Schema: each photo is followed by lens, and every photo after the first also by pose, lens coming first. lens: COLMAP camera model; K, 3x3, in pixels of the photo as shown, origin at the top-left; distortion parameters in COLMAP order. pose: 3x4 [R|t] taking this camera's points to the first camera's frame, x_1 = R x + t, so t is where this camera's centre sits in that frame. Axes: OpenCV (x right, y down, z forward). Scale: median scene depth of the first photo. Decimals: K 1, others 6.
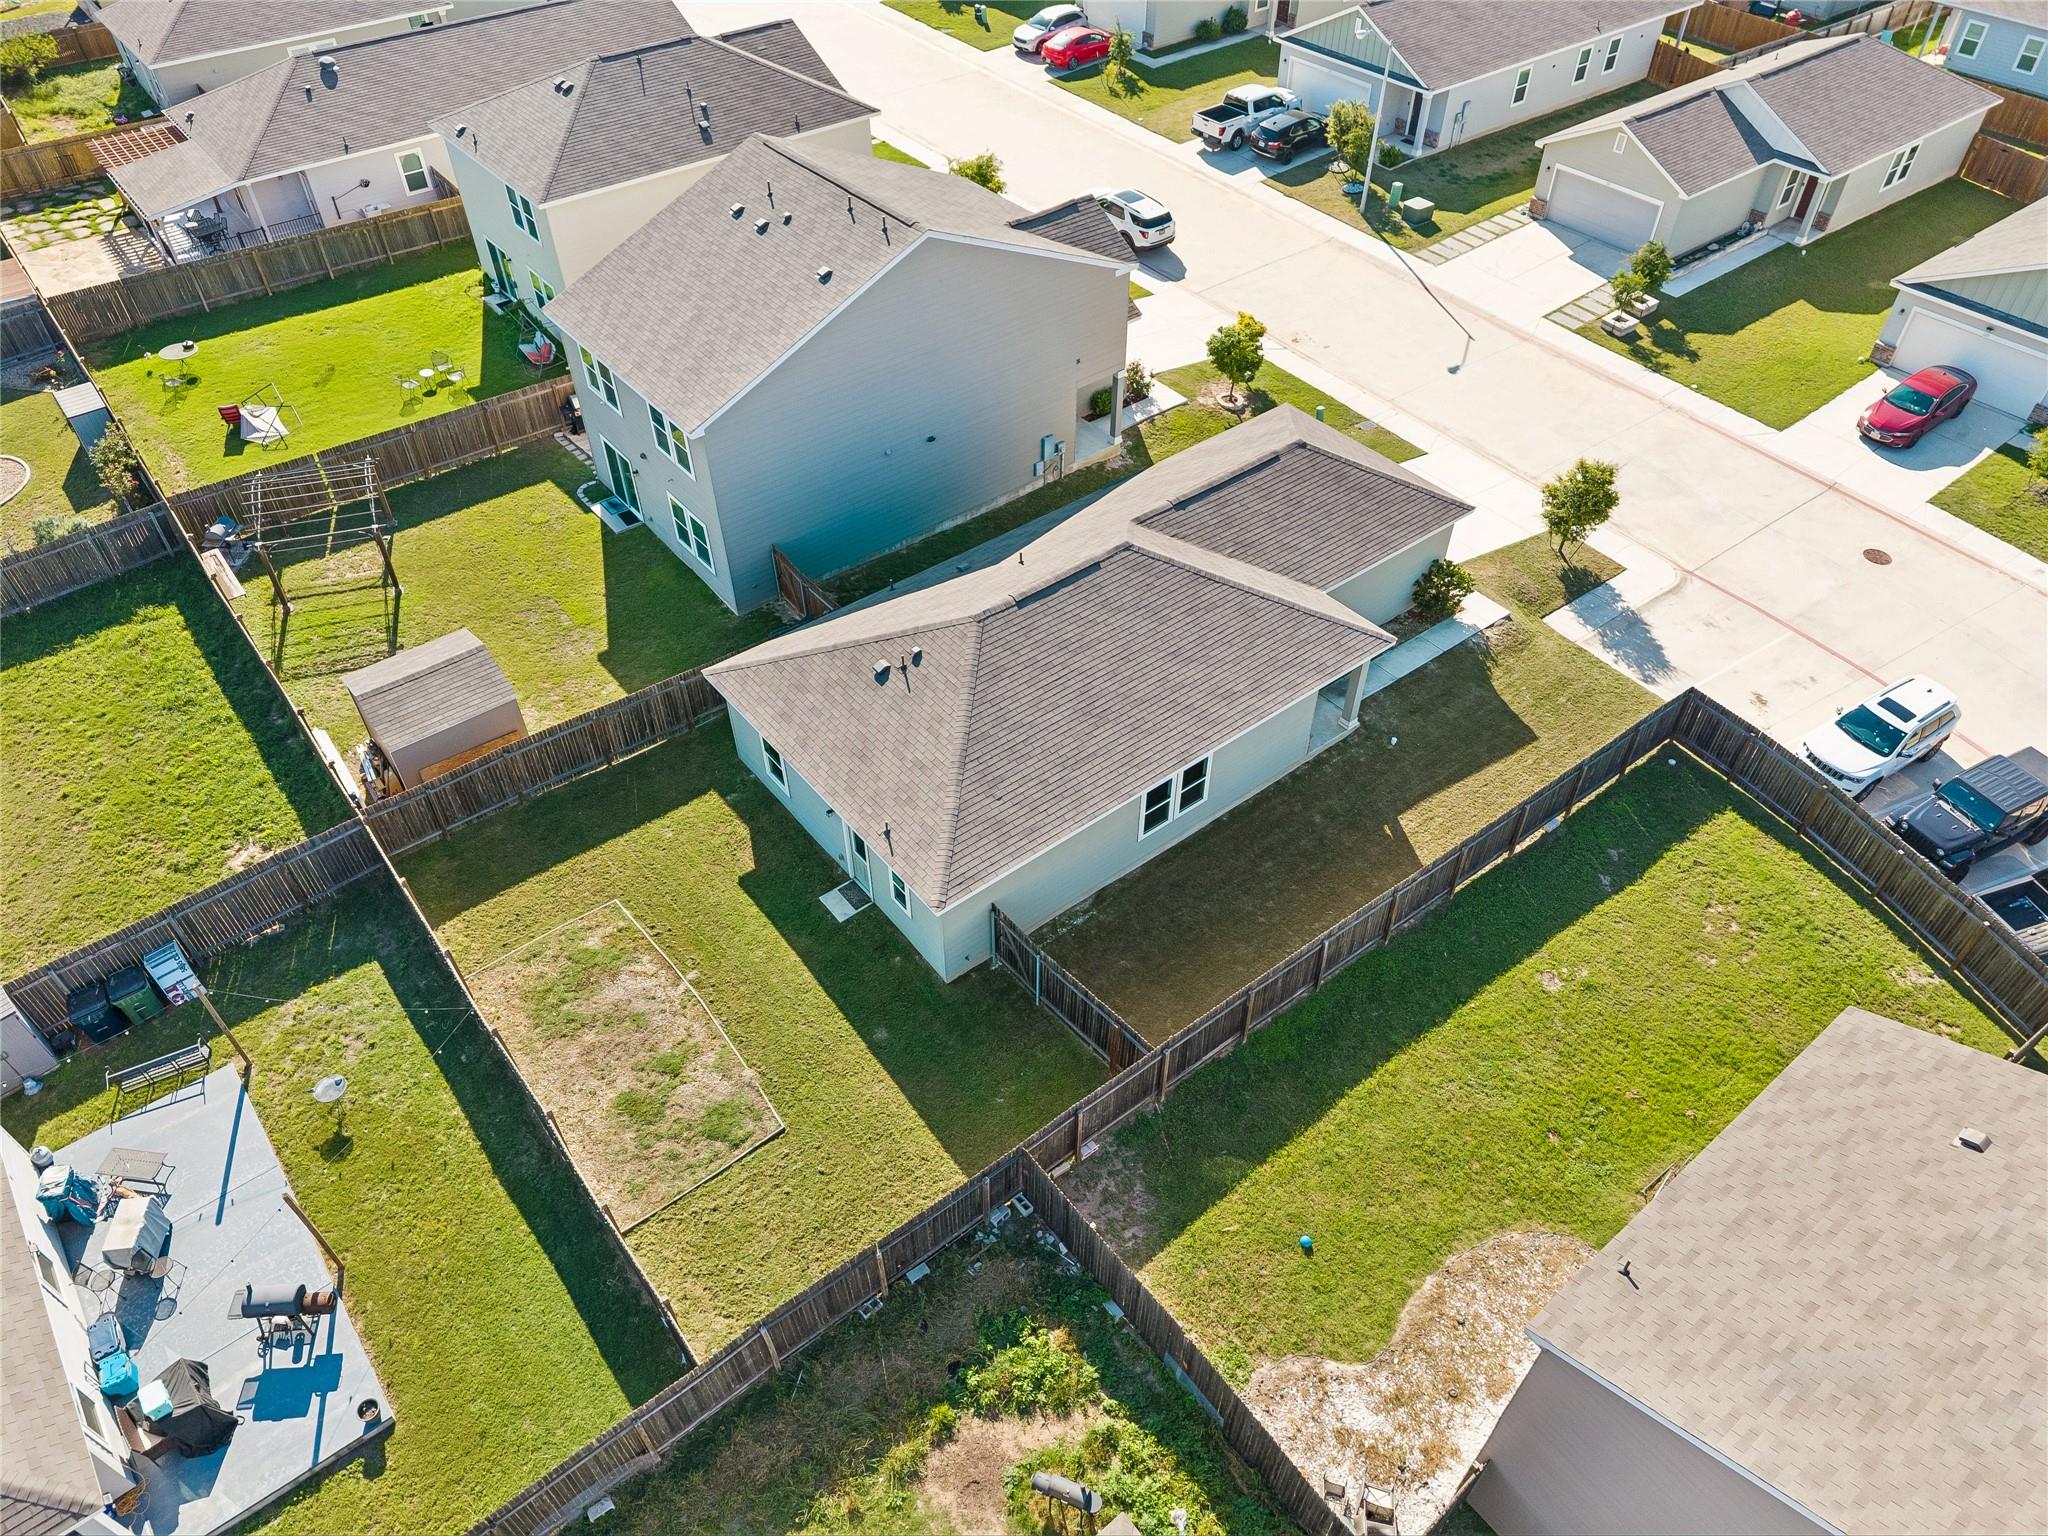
lens RADIAL K [[1382.9, 0, 1020.6], [0, 1382.9, 764.8], [0, 0, 1]] dist [0.006225, 0.000982]
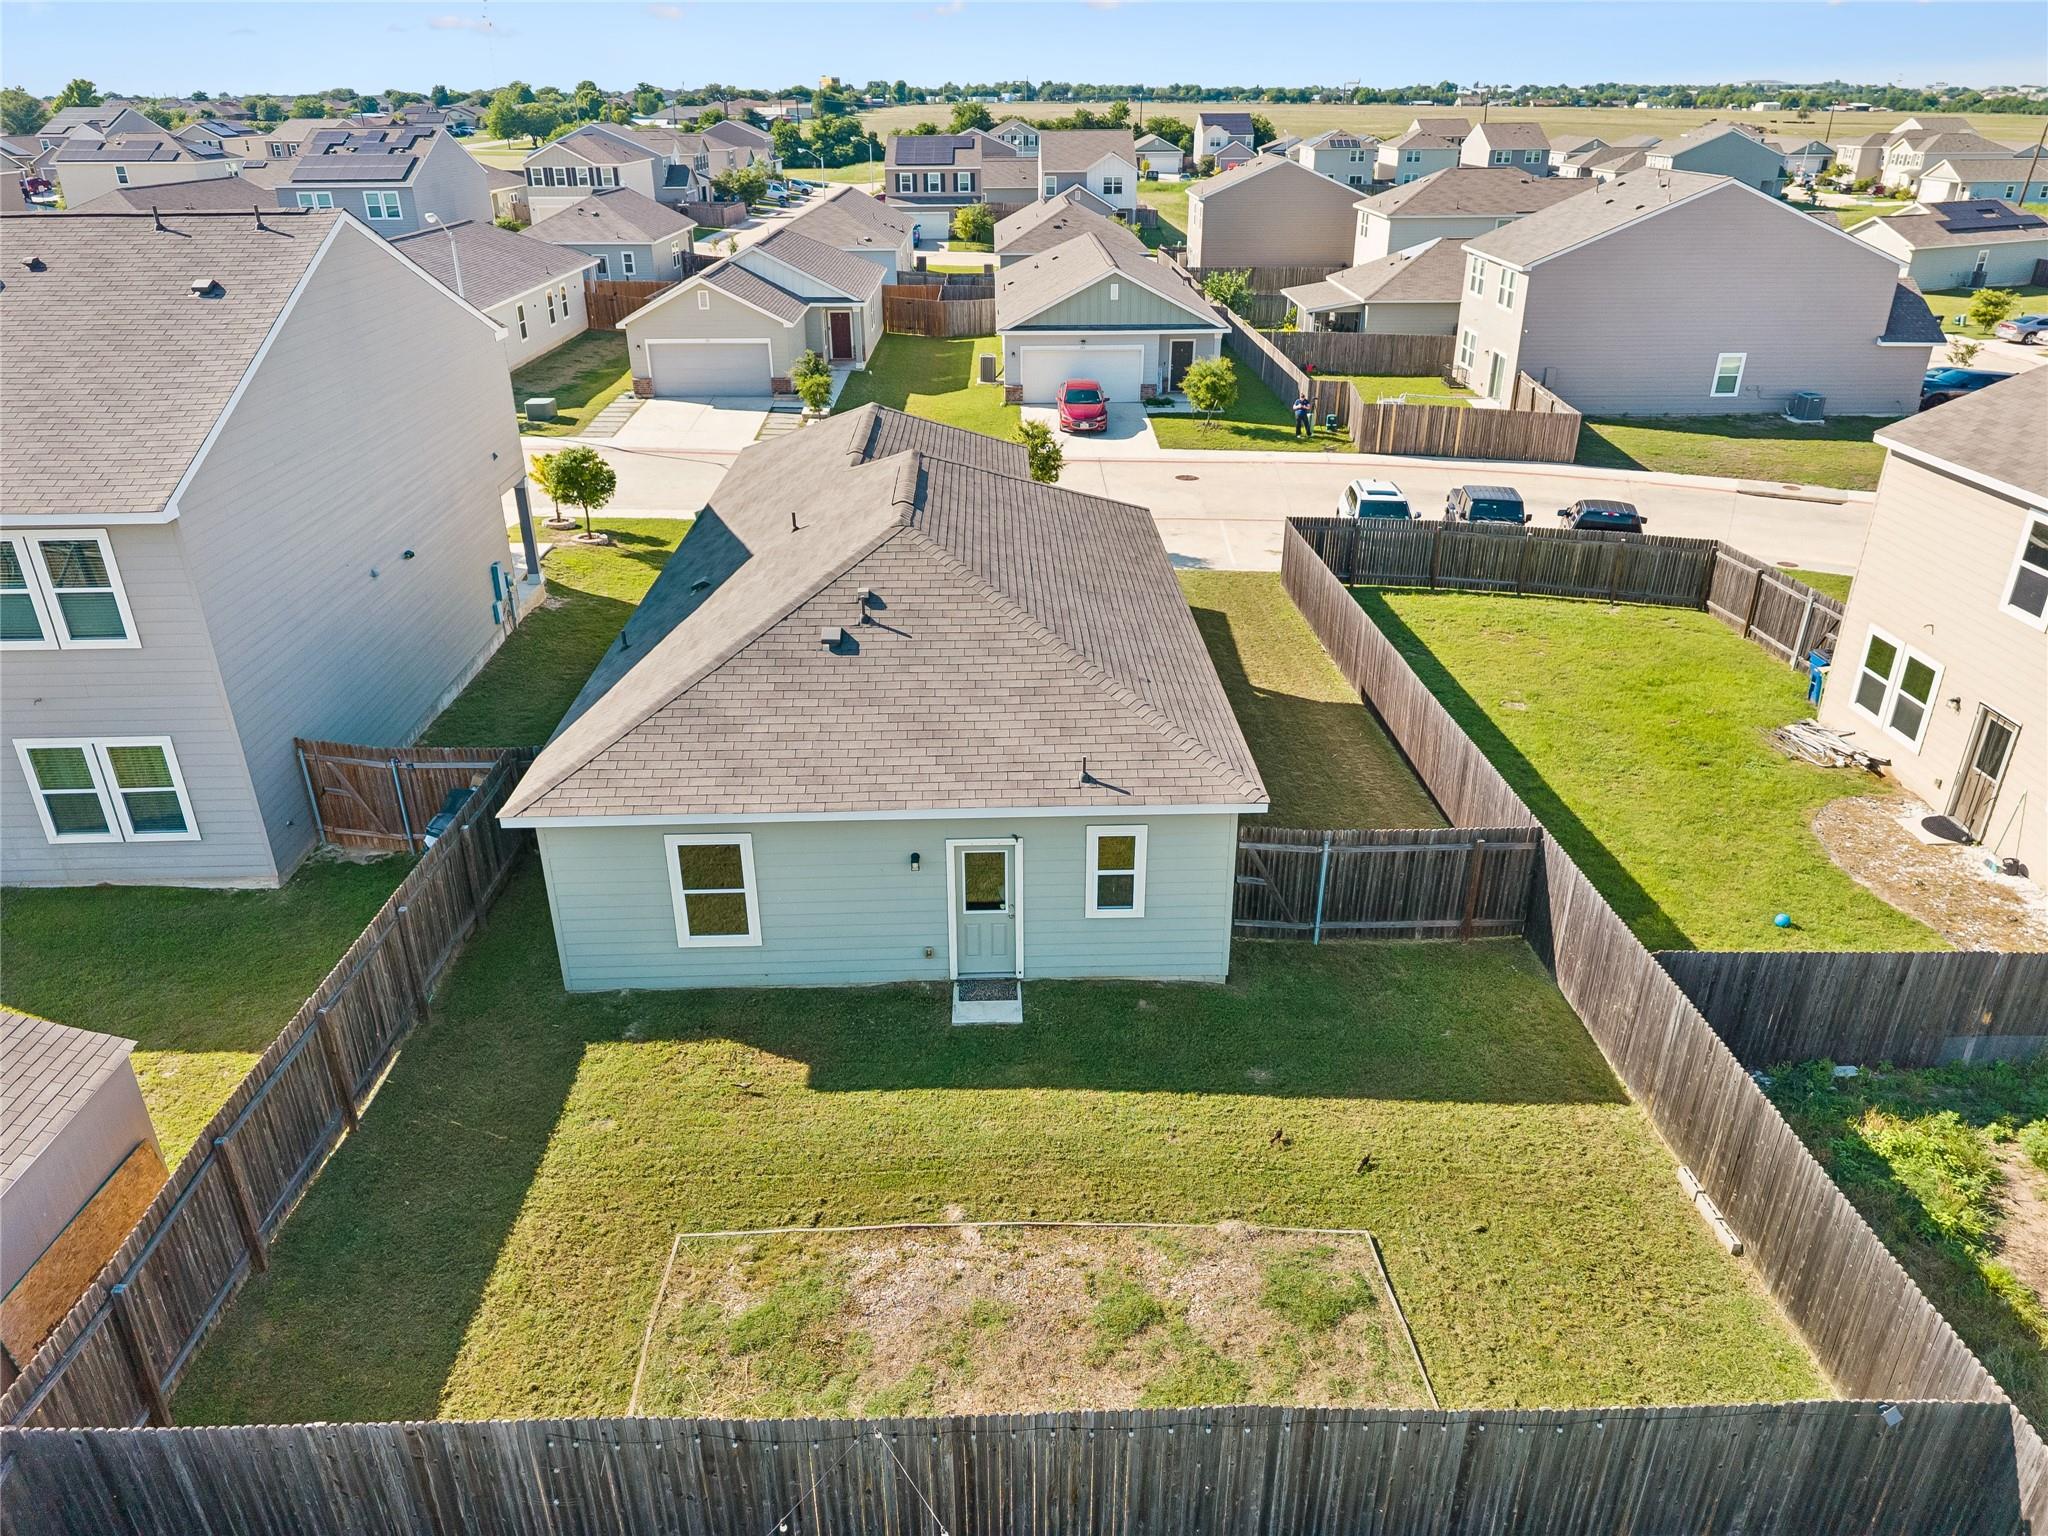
lens RADIAL K [[1401.5, 0, 1024.0], [0, 1401.5, 768.0], [0, 0, 1]] dist [0.003026, -0.000479]
pose [[0.594981, -0.345894, 0.725503, -0.492307], [0.562556, 0.823913, -0.068536, 0.063899], [-0.574045, 0.448914, 0.684798, 0.526424]]
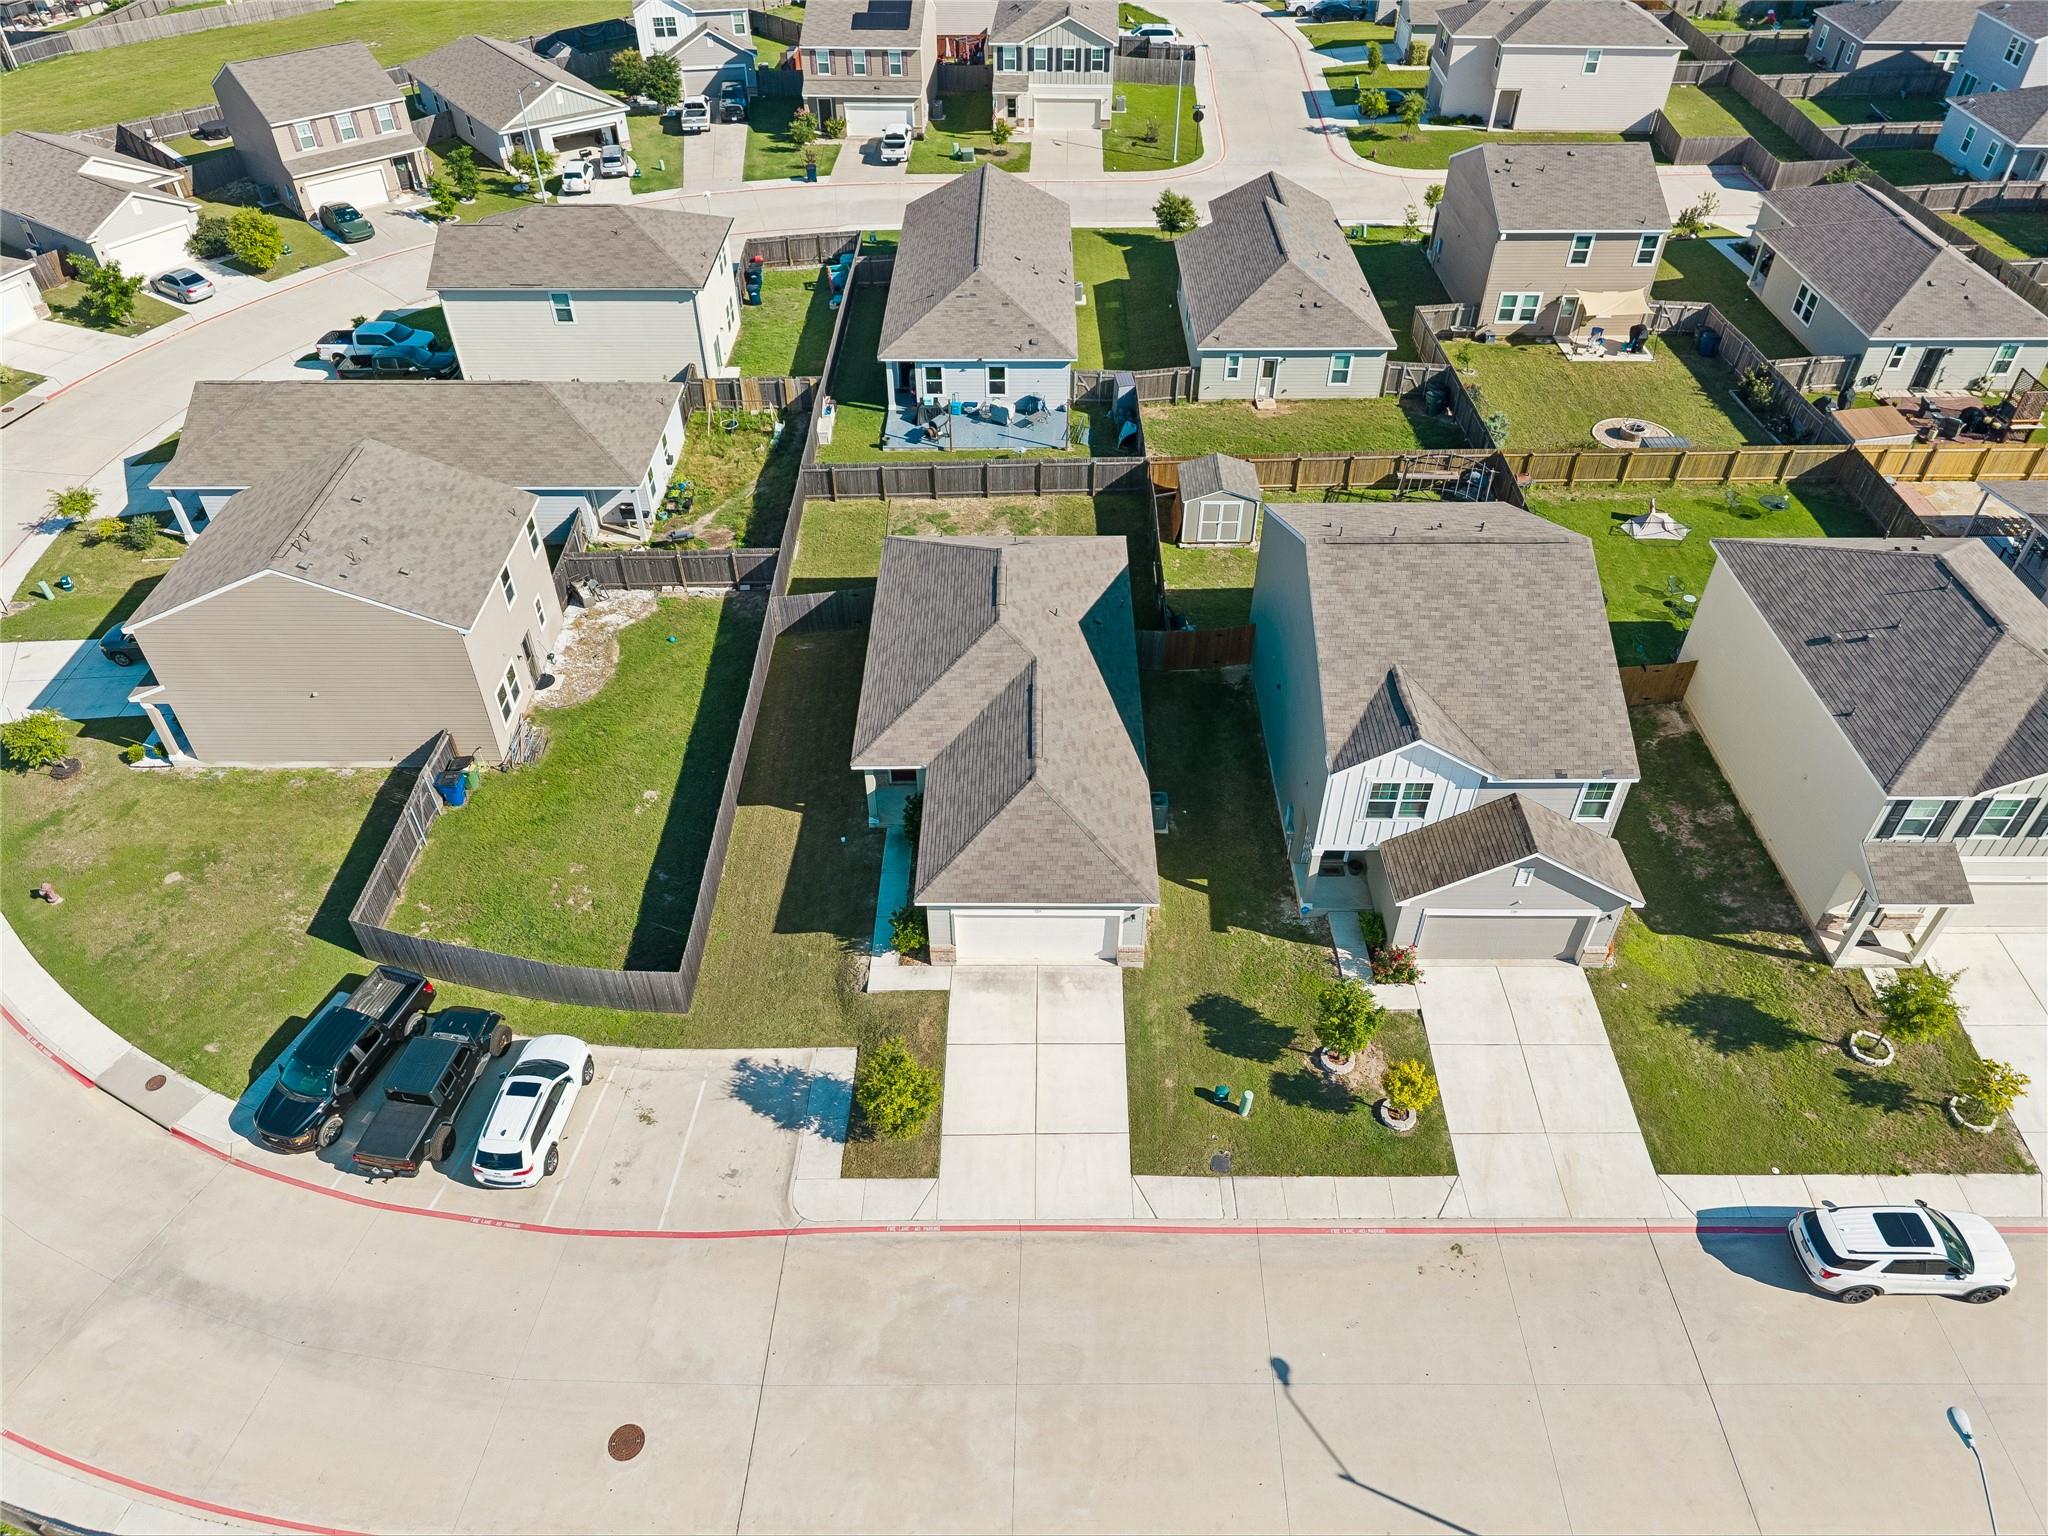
lens RADIAL K [[1385.6, 0, 1019.1], [0, 1385.6, 769.6], [0, 0, 1]] dist [0.031597, -0.043224]
pose [[-0.621862, 0.520992, -0.584684, 0.975307], [-0.543270, 0.250740, 0.801241, -1.272786], [0.564044, 0.815903, 0.127113, 0.954491]]
